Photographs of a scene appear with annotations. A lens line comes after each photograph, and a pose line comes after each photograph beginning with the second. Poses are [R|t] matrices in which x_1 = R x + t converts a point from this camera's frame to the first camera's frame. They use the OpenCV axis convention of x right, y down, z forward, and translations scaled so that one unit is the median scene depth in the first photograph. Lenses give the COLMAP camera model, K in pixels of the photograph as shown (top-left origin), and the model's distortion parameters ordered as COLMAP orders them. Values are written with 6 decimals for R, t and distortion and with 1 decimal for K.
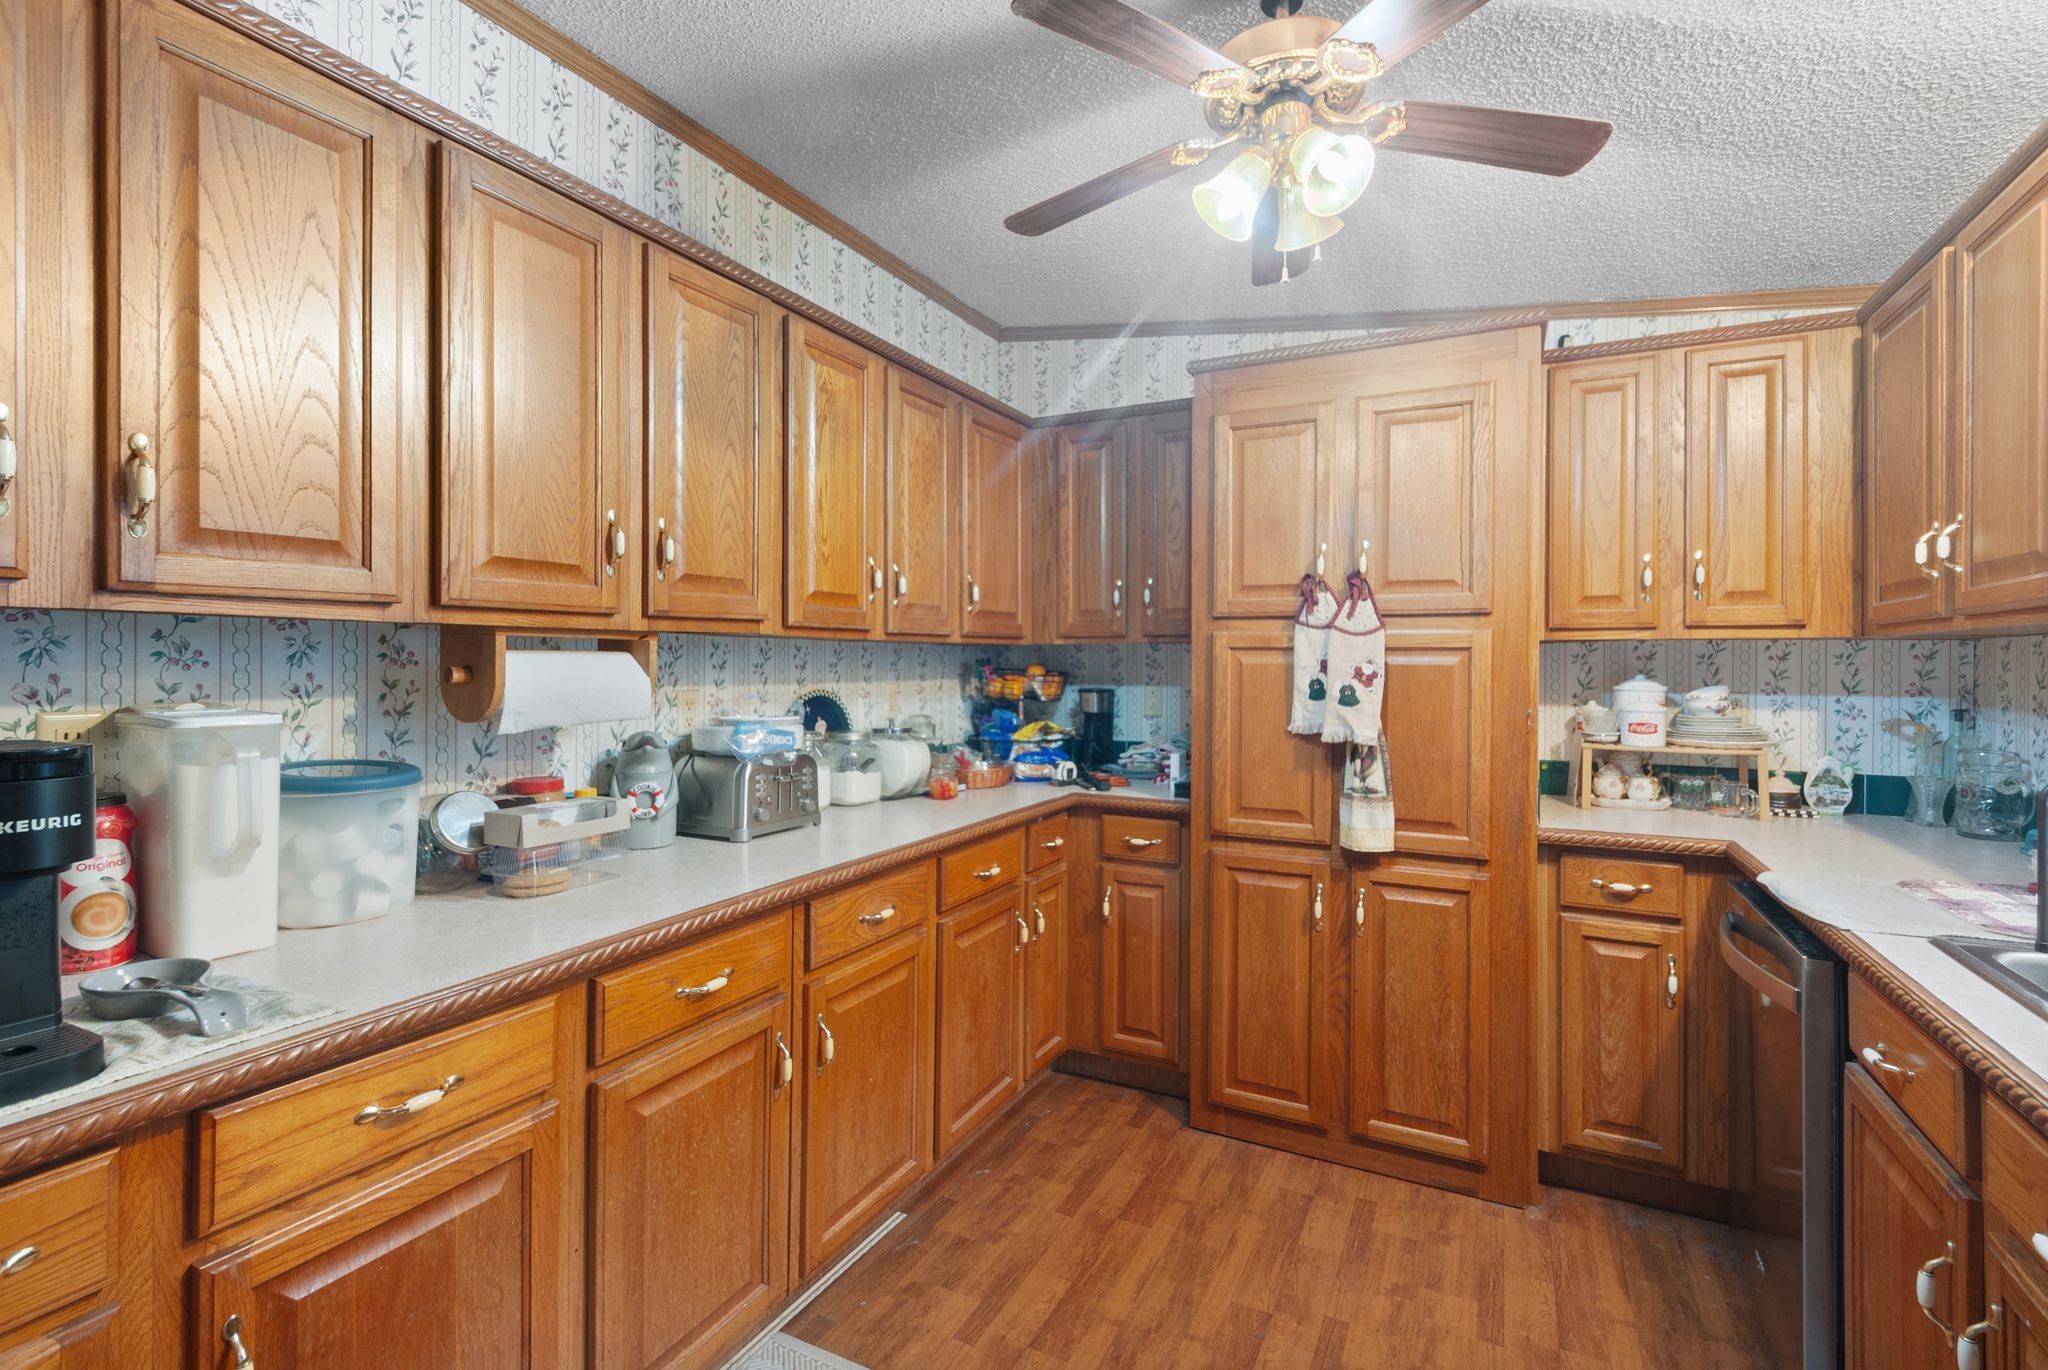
lens RADIAL K [[929.0, 0, 1031.3], [0, 929.0, 659.5], [0, 0, 1]] dist [0.001495, 0.000019]
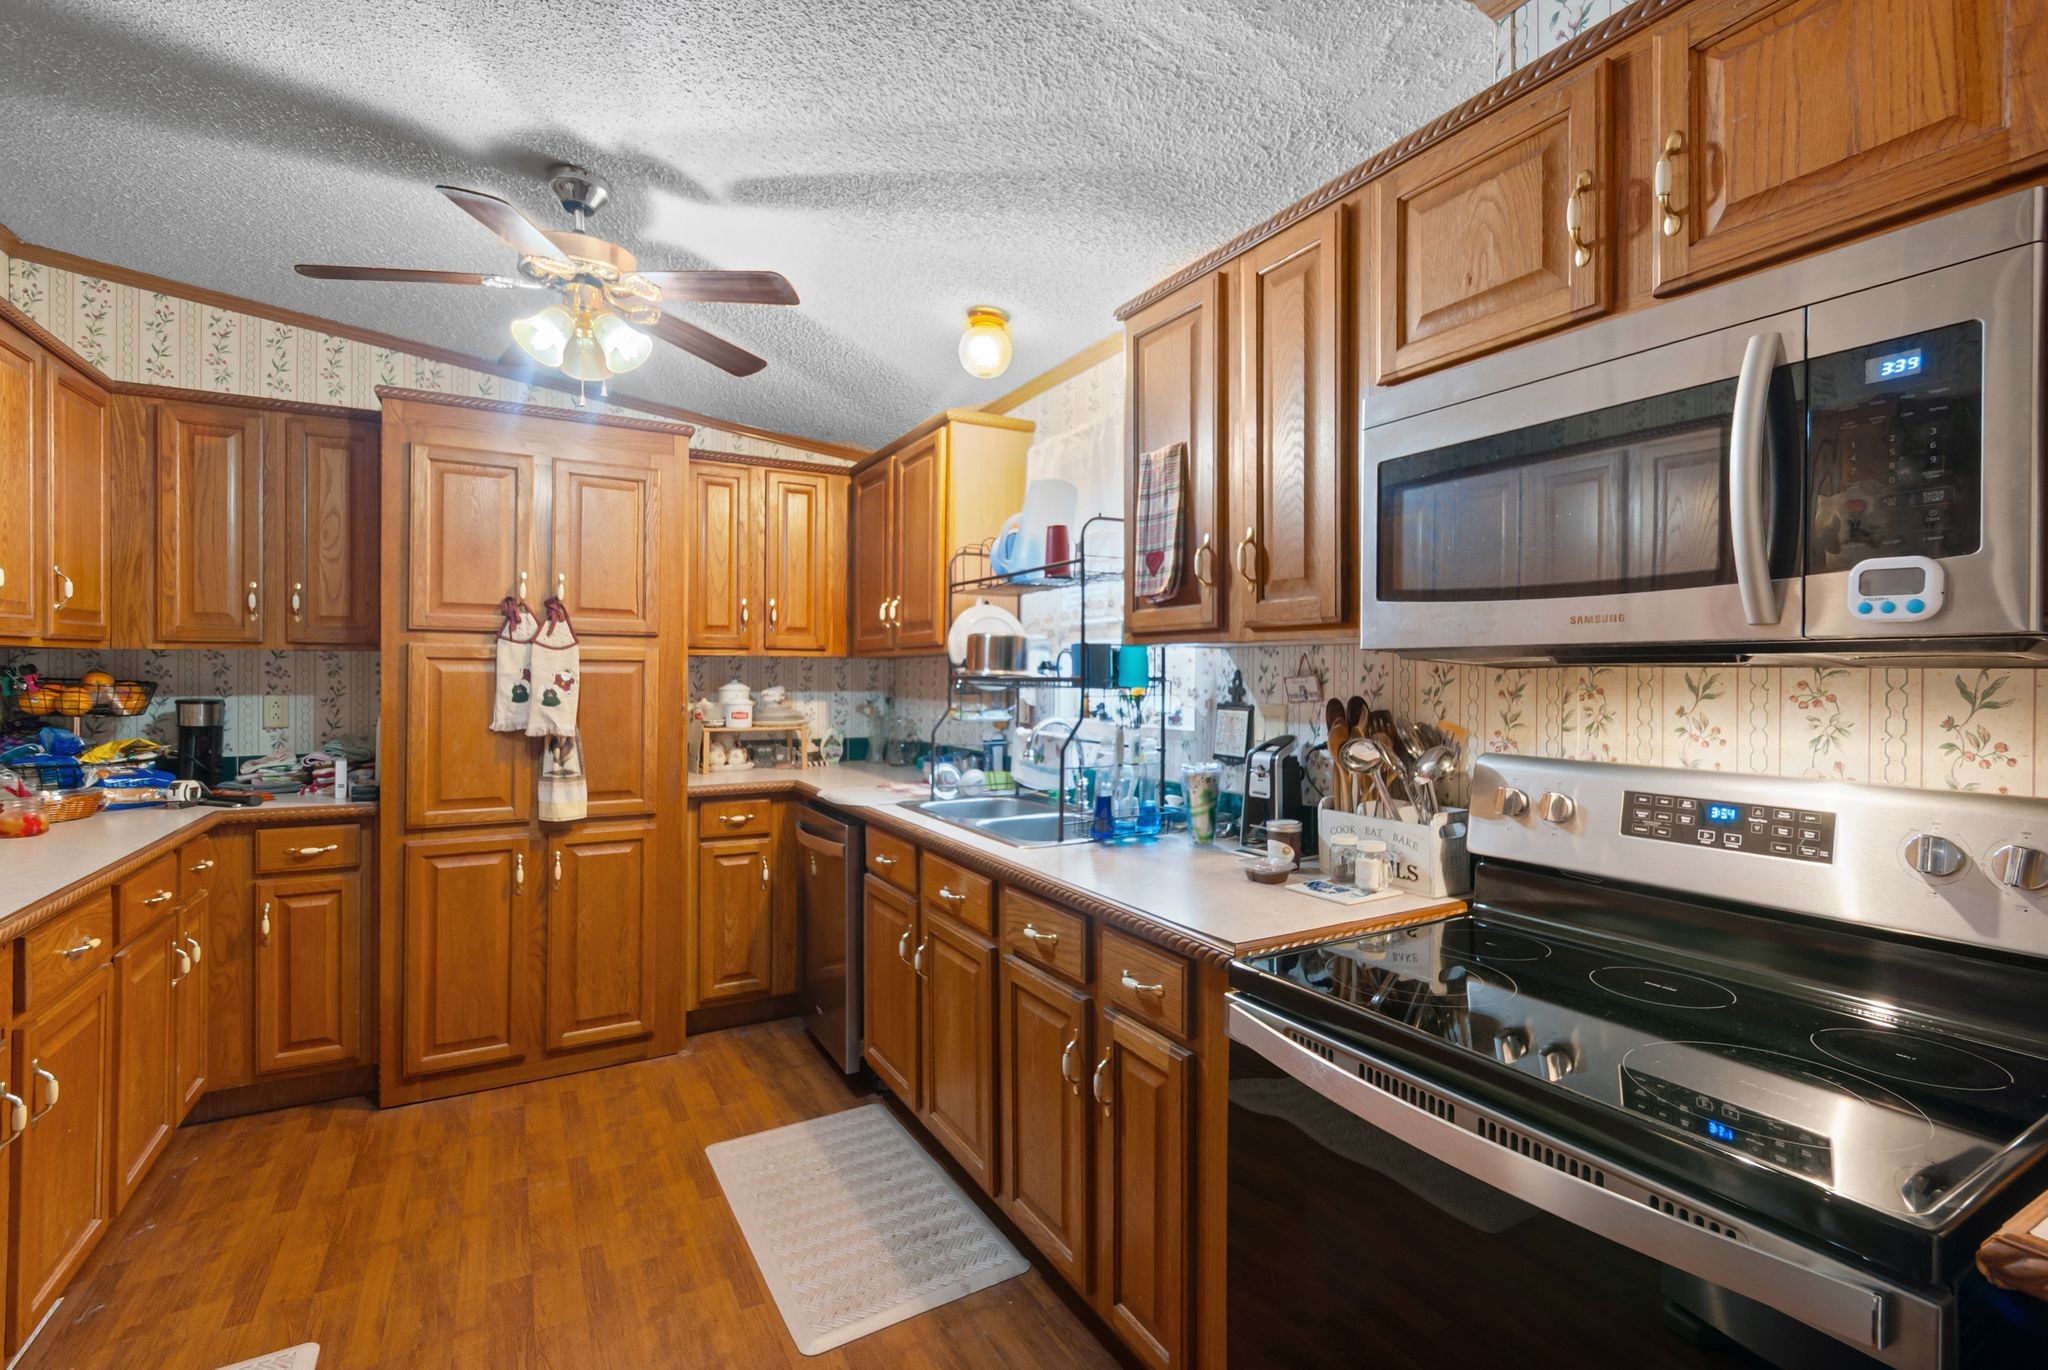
lens RADIAL K [[912.5, 0, 1039.8], [0, 912.5, 690.2], [0, 0, 1]] dist [0.001015, -0.000015]
pose [[0.554863, -0.015991, 0.831788, -0.302805], [-0.004985, 0.999733, 0.022545, -0.002089], [-0.831927, -0.016656, 0.554635, -0.219128]]
